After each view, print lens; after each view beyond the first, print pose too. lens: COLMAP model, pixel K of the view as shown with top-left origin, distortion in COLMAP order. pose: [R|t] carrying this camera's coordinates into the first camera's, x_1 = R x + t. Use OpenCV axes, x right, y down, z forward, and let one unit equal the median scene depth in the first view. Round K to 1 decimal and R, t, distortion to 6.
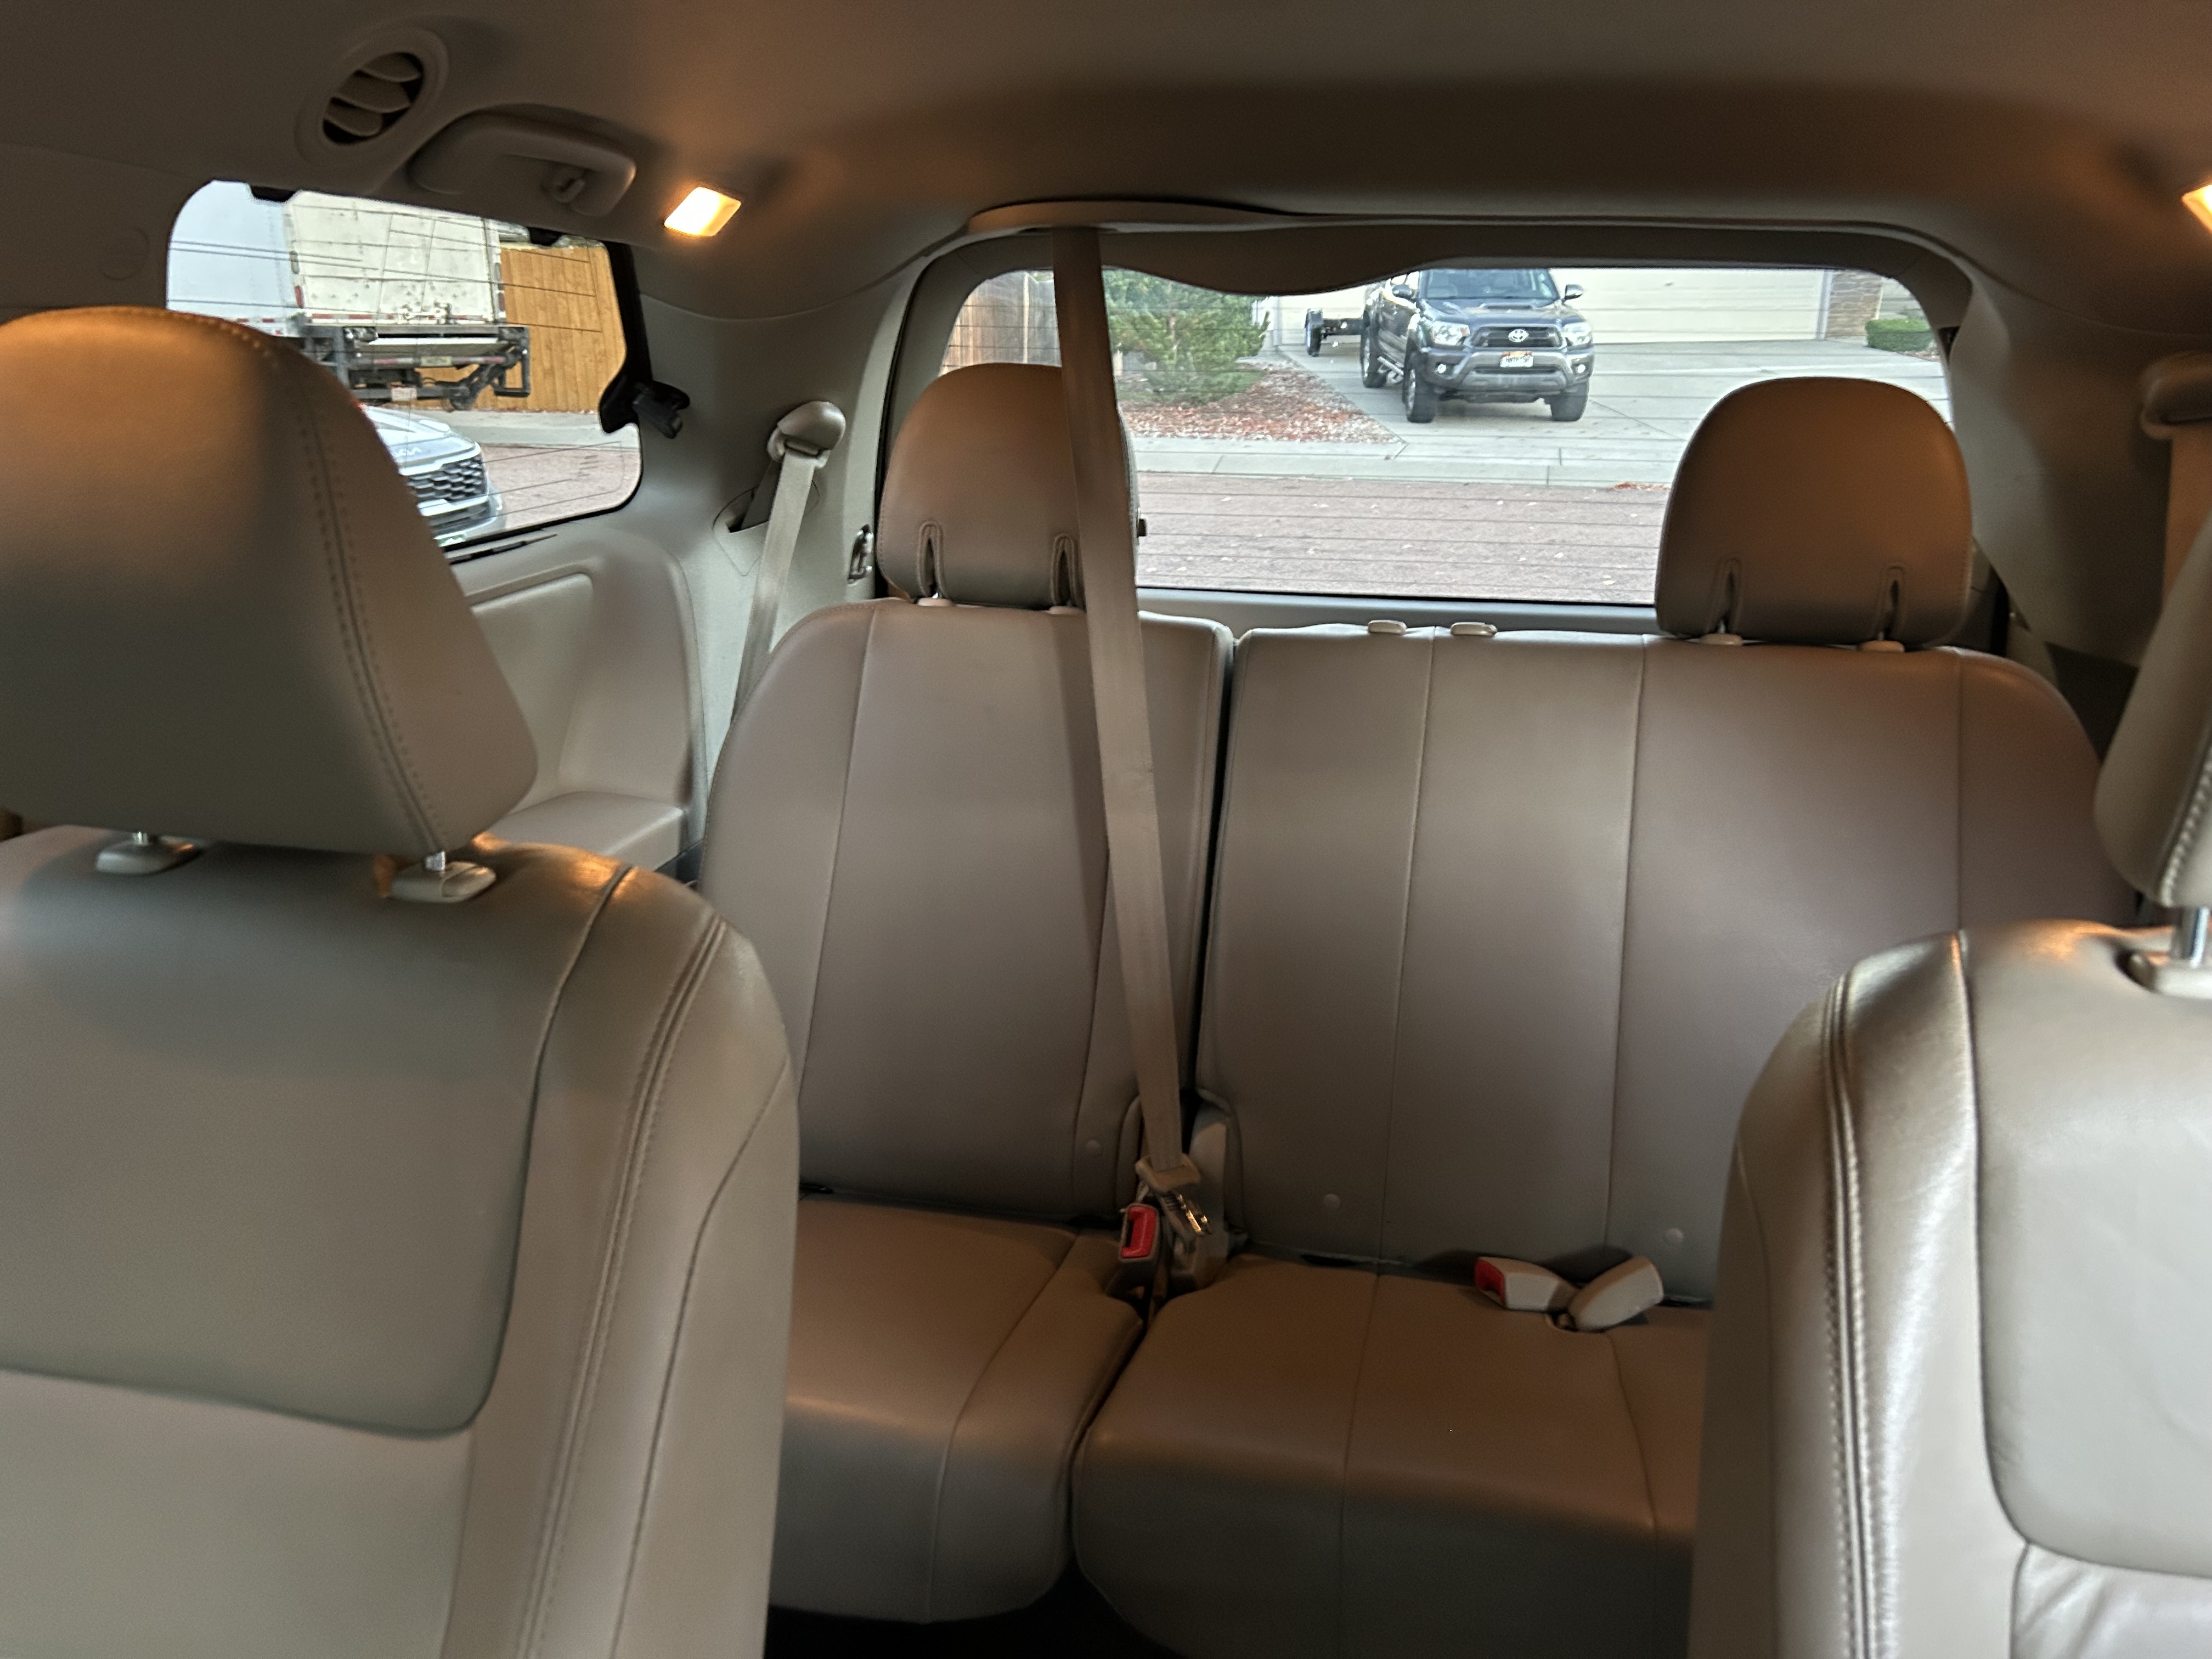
lens RADIAL K [[1662.1, 0, 1099.5], [0, 1662.1, 841.1], [0, 0, 1]] dist [0.050651, -0.060202]
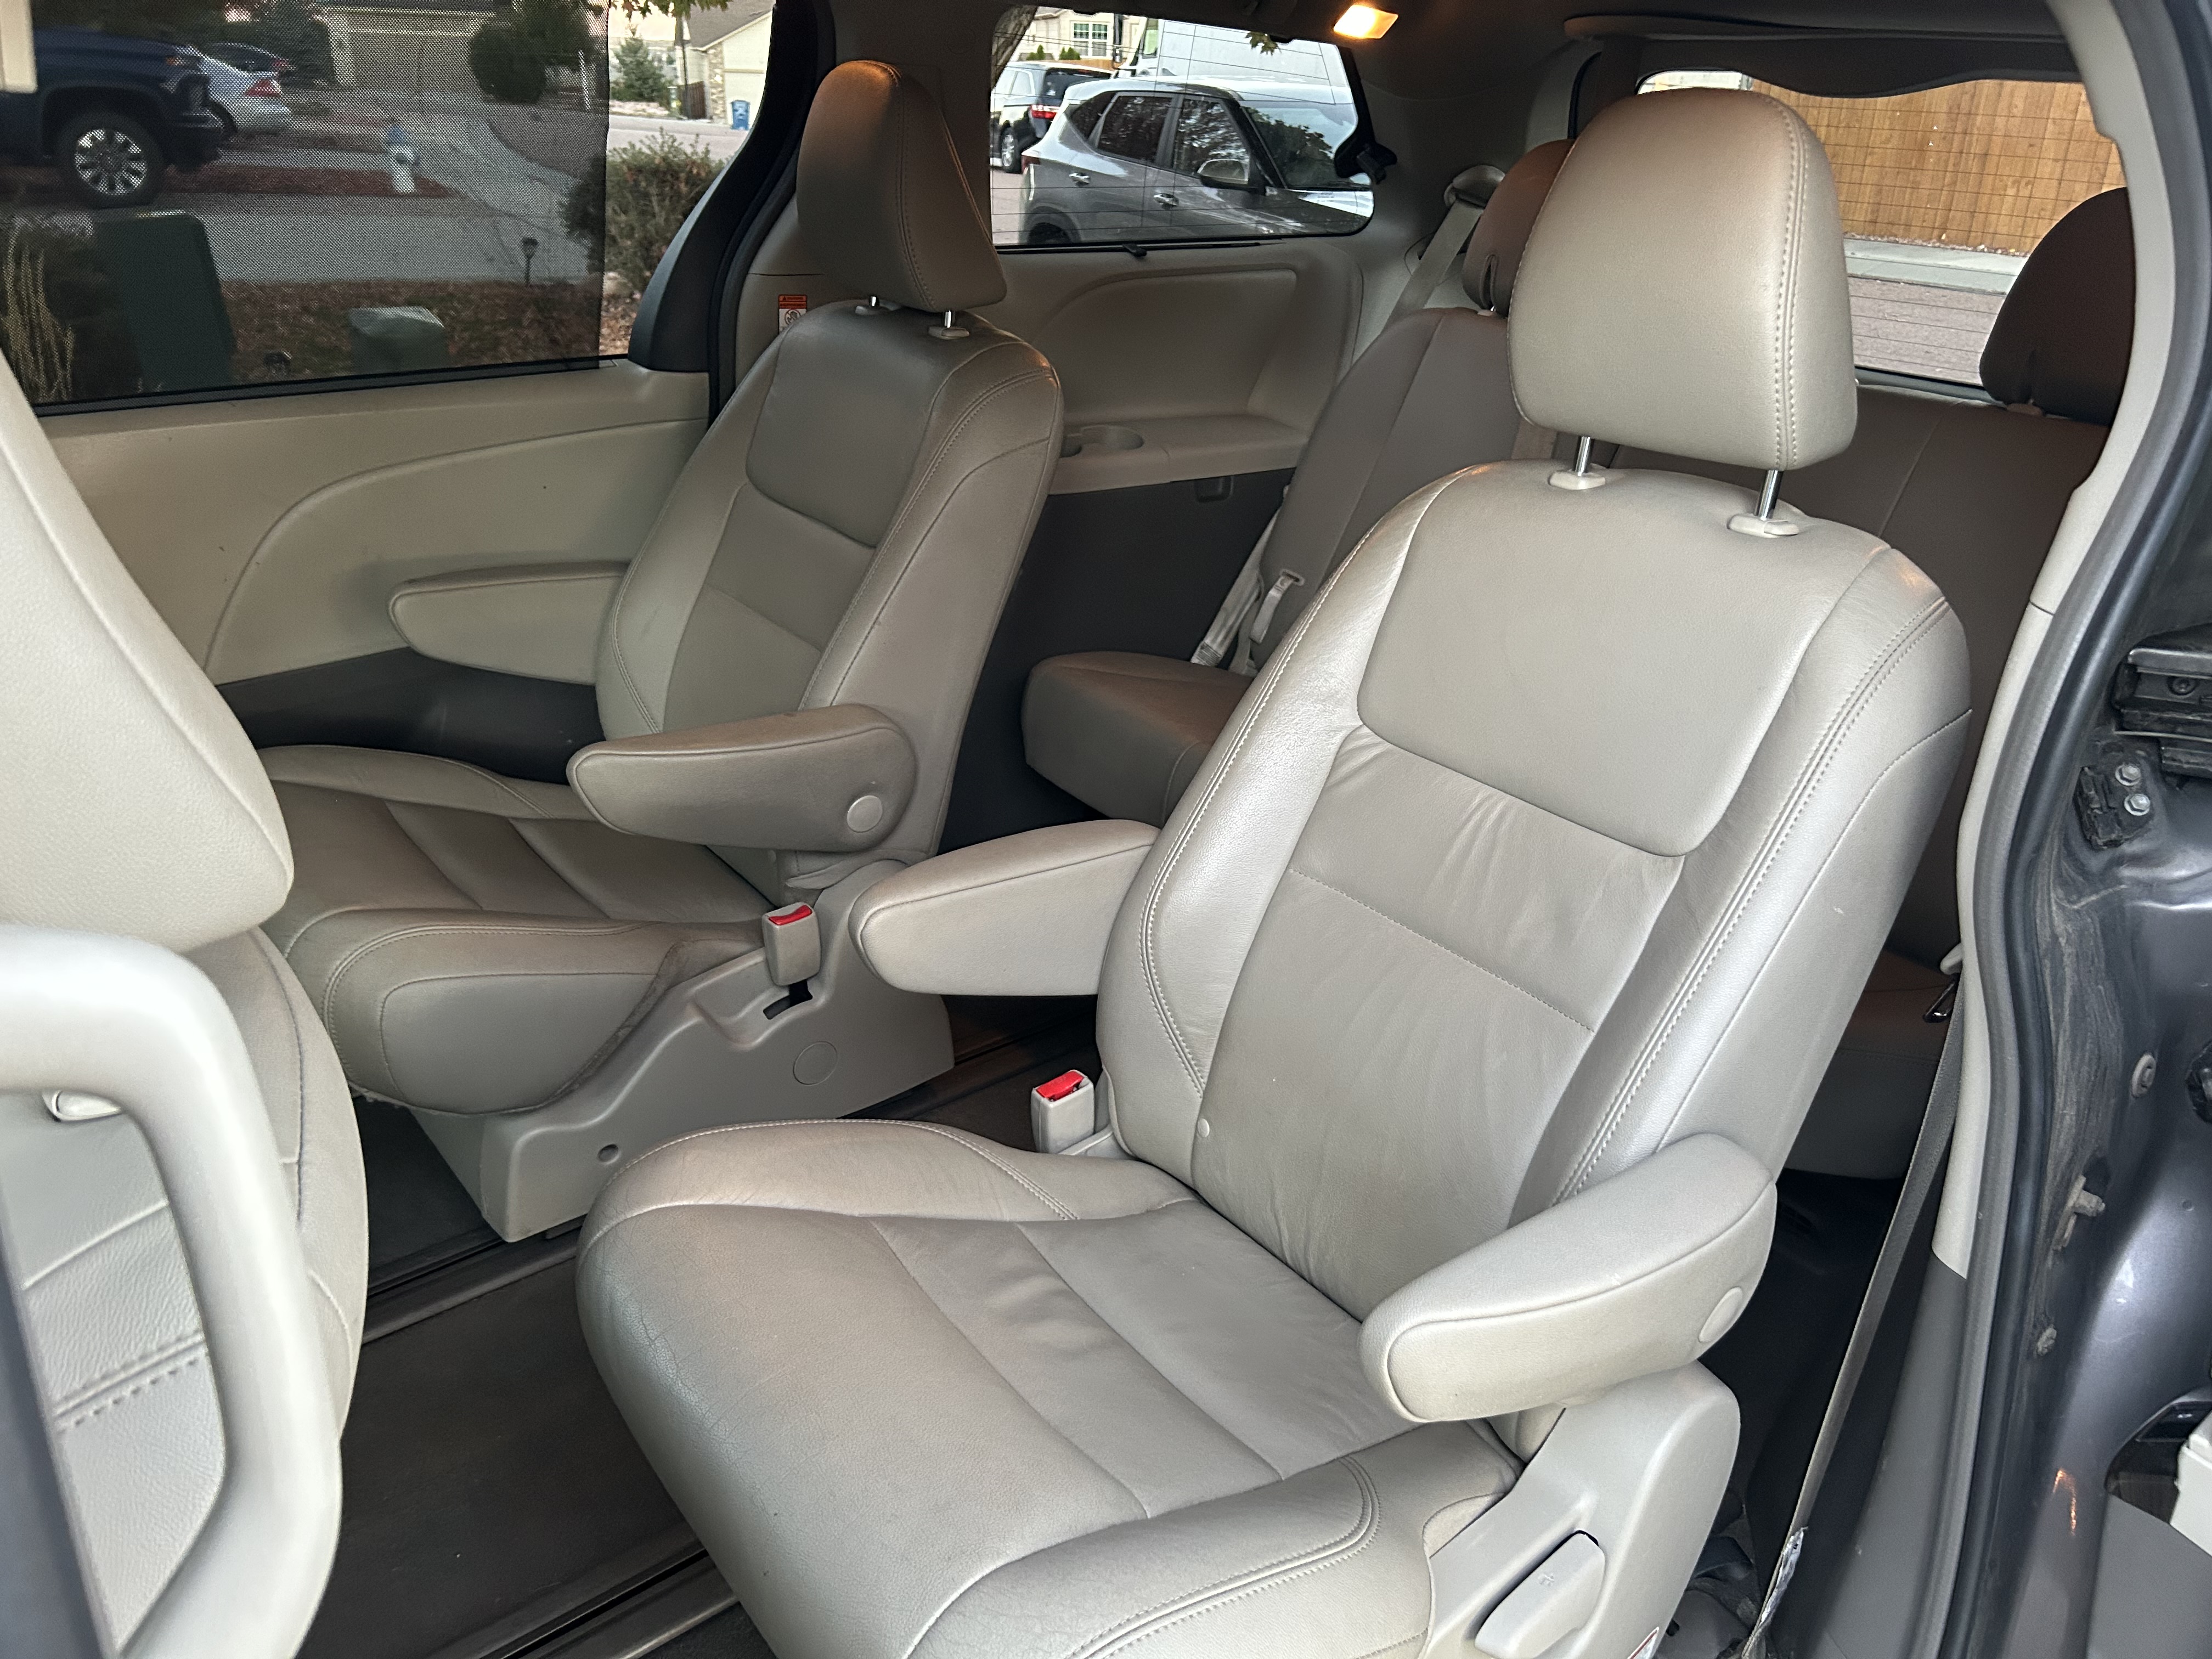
lens RADIAL K [[1662.1, 0, 1099.5], [0, 1662.1, 841.1], [0, 0, 1]] dist [0.050651, -0.060202]
pose [[0.748239, 0.296886, -0.593294, 0.616600], [-0.241837, 0.954807, 0.172793, 0.115258], [0.617781, 0.014190, 0.786222, -0.298360]]
